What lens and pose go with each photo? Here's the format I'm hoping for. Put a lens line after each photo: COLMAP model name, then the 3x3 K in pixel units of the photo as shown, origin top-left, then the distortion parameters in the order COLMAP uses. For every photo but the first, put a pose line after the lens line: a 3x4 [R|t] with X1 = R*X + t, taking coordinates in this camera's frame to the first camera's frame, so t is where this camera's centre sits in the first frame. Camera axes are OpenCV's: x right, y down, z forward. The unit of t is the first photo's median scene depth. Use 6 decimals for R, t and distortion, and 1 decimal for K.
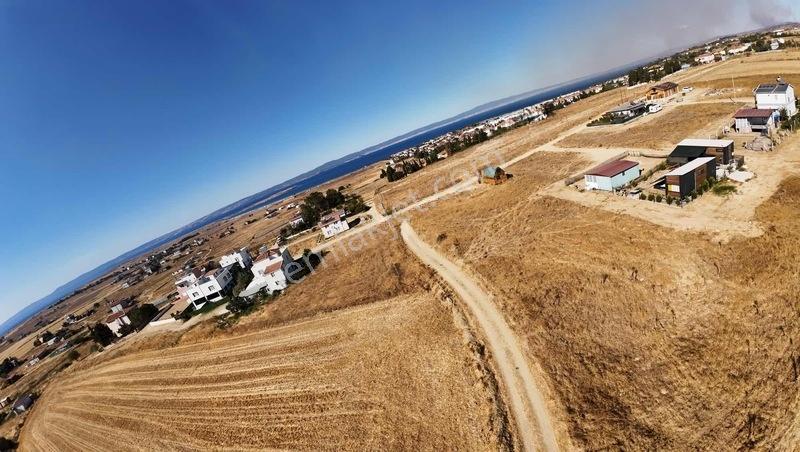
lens RADIAL K [[276.8, 0, 401.2], [0, 276.8, 225.9], [0, 0, 1]] dist [-0.122047, 0.010407]
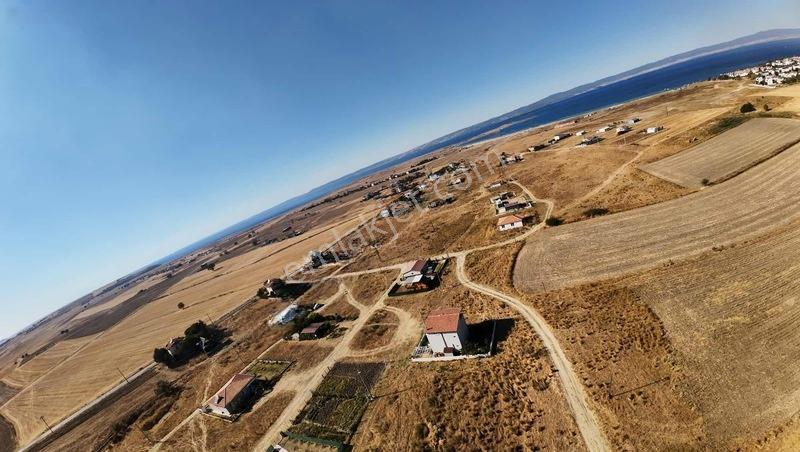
lens RADIAL K [[276.8, 0, 400.8], [0, 276.8, 222.1], [0, 0, 1]] dist [-0.122047, 0.010407]
pose [[0.744398, 0.235093, -0.624982, -2.425539], [-0.094570, 0.963656, 0.249848, 0.215573], [0.661005, -0.126881, 0.739577, 1.550227]]
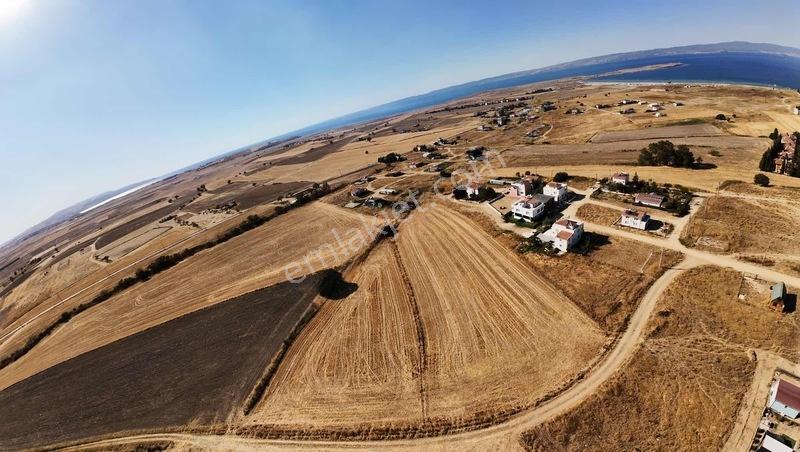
lens RADIAL K [[276.8, 0, 399.4], [0, 276.8, 222.4], [0, 0, 1]] dist [-0.122047, 0.010407]
pose [[0.388145, 0.600939, -0.698725, 0.147210], [-0.172862, 0.792182, 0.585291, -0.583590], [0.905242, -0.106395, 0.411361, -0.417050]]
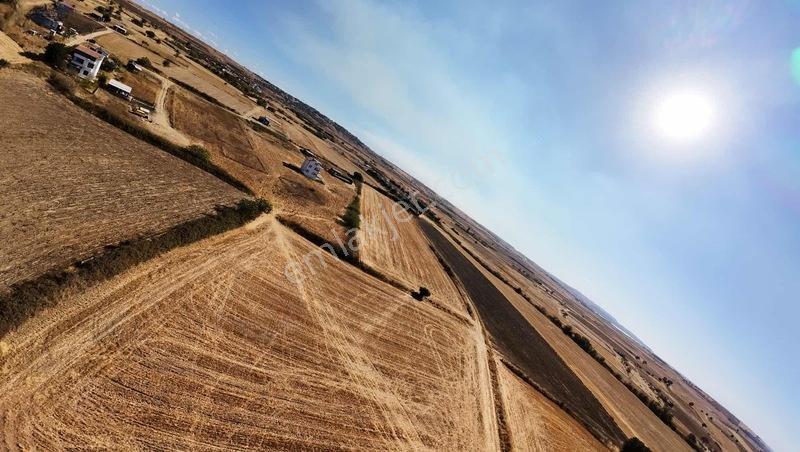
lens RADIAL K [[276.8, 0, 396.1], [0, 276.8, 224.7], [0, 0, 1]] dist [-0.122047, 0.010407]
pose [[-0.967499, -0.193487, -0.162815, 0.507489], [-0.250062, 0.827822, 0.502175, -0.364963], [0.037618, 0.526568, -0.849301, 0.057342]]
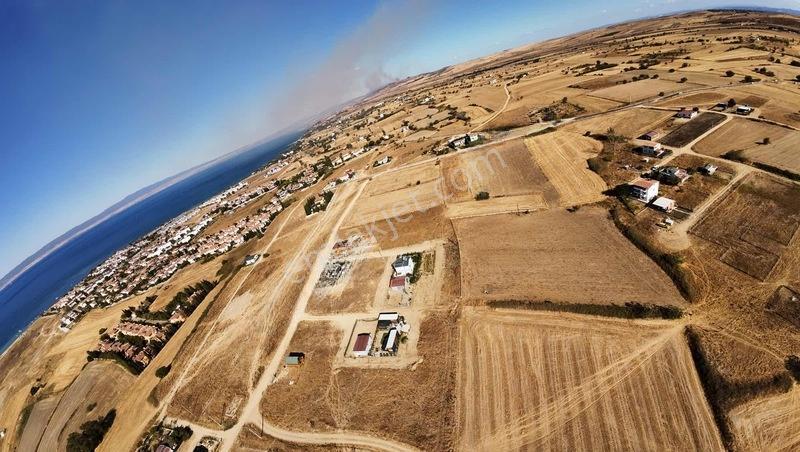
lens RADIAL K [[276.8, 0, 401.1], [0, 276.8, 223.1], [0, 0, 1]] dist [-0.122047, 0.010407]
pose [[0.445250, -0.207897, 0.870937, -0.600129], [0.428841, 0.903373, -0.003597, -0.703062], [-0.786033, 0.375095, 0.491382, -0.584119]]
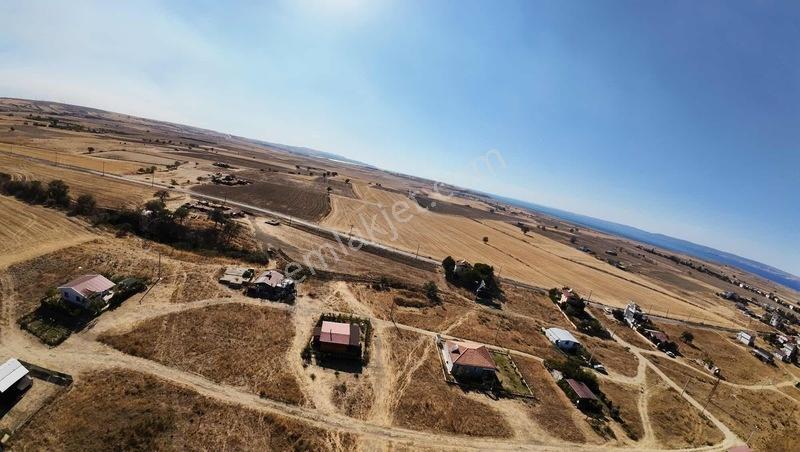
lens RADIAL K [[276.8, 0, 403.7], [0, 276.8, 219.5], [0, 0, 1]] dist [-0.122047, 0.010407]
pose [[-0.411357, 0.402997, -0.817544, -2.712776], [-0.350990, 0.757741, 0.550123, 0.358261], [0.841184, 0.513247, -0.170254, 1.456698]]
